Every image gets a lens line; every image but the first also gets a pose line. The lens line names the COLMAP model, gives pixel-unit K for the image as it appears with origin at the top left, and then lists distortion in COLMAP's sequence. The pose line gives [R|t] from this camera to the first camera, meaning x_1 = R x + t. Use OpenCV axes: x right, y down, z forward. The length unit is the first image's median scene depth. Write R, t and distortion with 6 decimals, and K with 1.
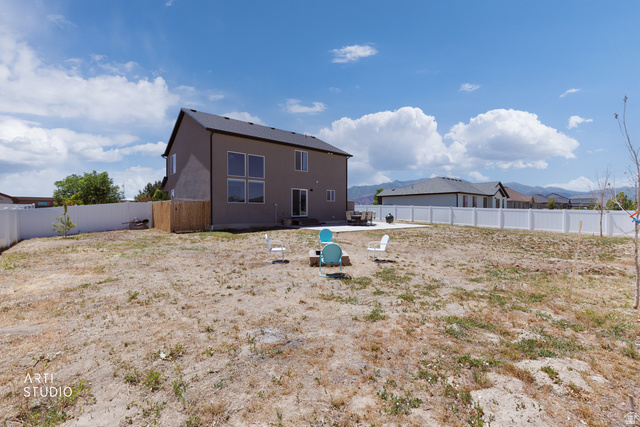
lens RADIAL K [[289.7, 0, 320.2], [0, 289.7, 211.9], [0, 0, 1]] dist [0.005604, -0.000319]
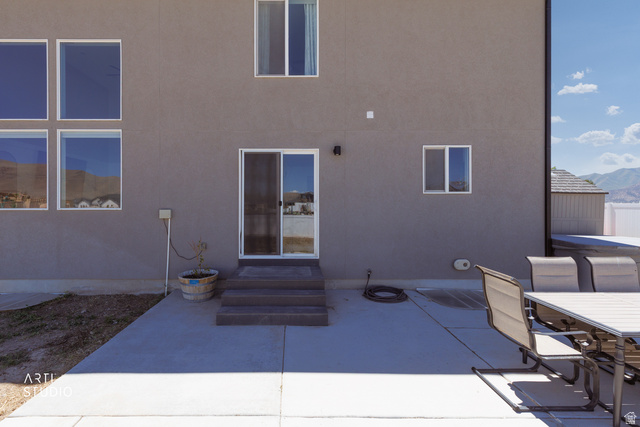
lens RADIAL K [[289.7, 0, 318.3], [0, 289.7, 212.3], [0, 0, 1]] dist [0.005604, -0.000319]
pose [[0.745290, -0.007436, -0.666699, 0.123605], [-0.000432, 0.999932, -0.011635, -0.021669], [0.666740, 0.008959, 0.745237, 0.840829]]
